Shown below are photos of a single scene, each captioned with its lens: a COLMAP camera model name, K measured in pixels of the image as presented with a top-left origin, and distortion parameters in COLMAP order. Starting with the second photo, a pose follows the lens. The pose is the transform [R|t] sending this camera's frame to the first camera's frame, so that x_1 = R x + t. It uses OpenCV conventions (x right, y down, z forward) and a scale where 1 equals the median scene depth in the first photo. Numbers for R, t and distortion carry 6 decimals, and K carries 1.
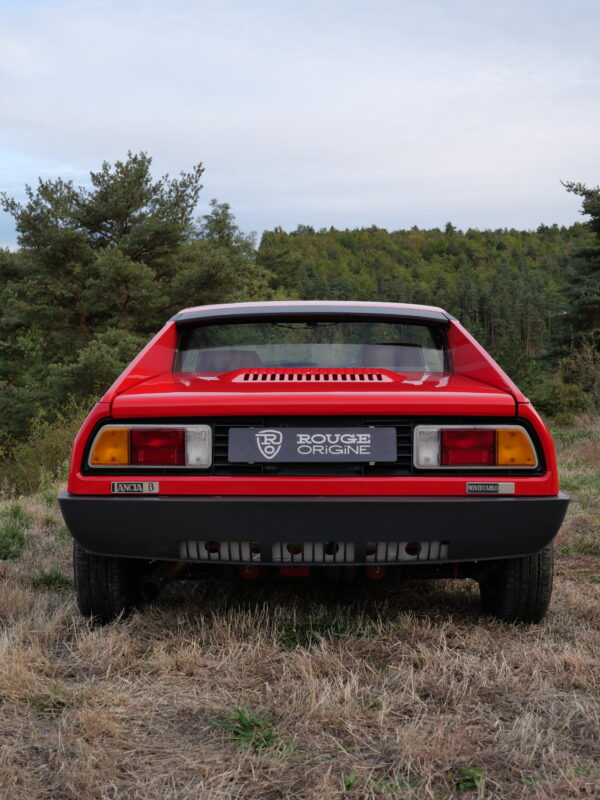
lens RADIAL K [[1129.9, 0, 300.0], [0, 1129.9, 400.0], [0, 0, 1]] dist [0.000699, 0.083935]
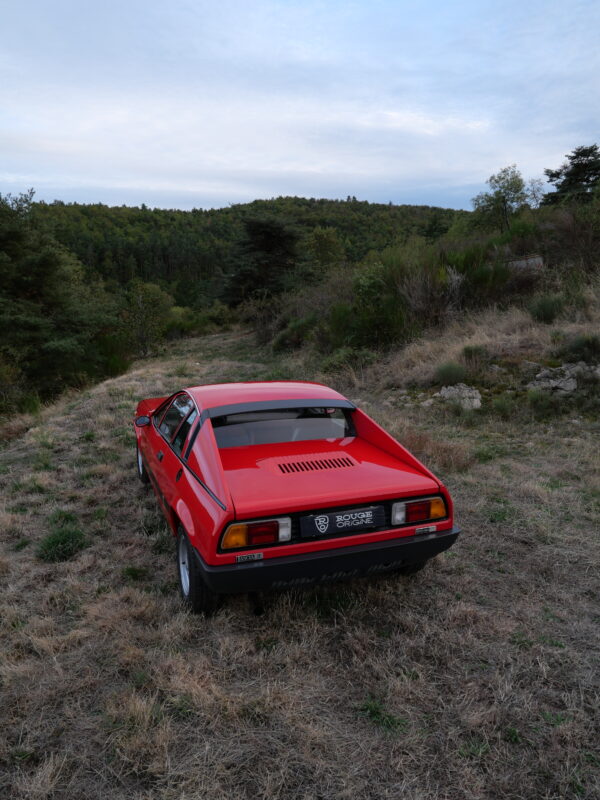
lens RADIAL K [[590.3, 0, 300.0], [0, 590.3, 400.0], [0, 0, 1]] dist [-0.037204, 0.002249]
pose [[0.927046, -0.053084, 0.371171, -0.277851], [-0.008117, 0.986854, 0.161410, -0.213904], [-0.374860, -0.152647, 0.914428, 0.132697]]
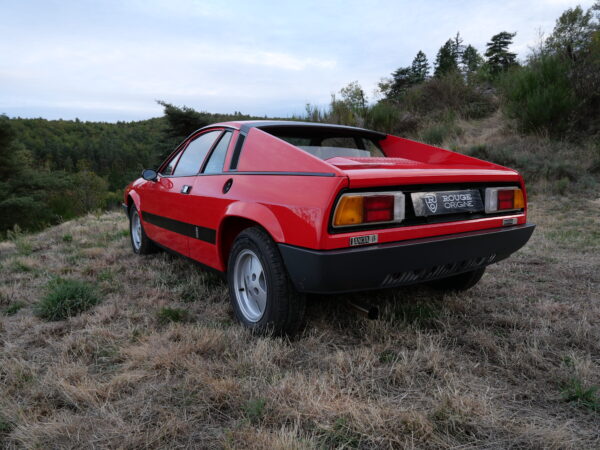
lens RADIAL K [[432.1, 0, 300.0], [0, 432.1, 225.0], [0, 0, 1]] dist [-0.043796, 0.013680]
pose [[0.823331, -0.073631, 0.562765, -0.348122], [0.029183, 0.995730, 0.087584, 0.009261], [-0.566811, -0.055687, 0.821964, 0.439357]]
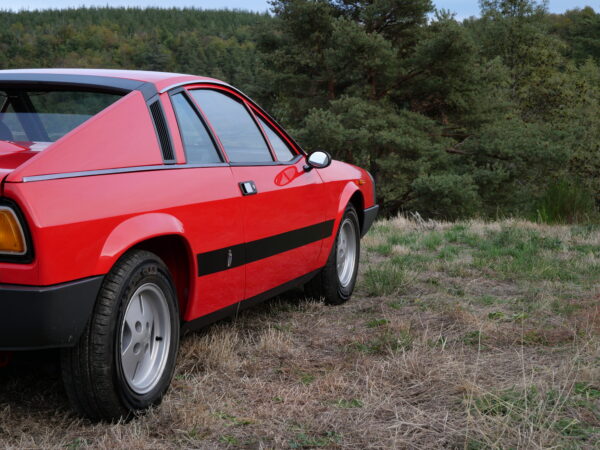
lens RADIAL K [[1069.7, 0, 300.0], [0, 1069.7, 225.0], [0, 0, 1]] dist [0.019810, 0.203906]
pose [[0.947064, 0.051173, -0.316939, 0.486668], [-0.033356, 0.997556, 0.061393, -0.016772], [0.319306, -0.047571, 0.946457, 0.181106]]
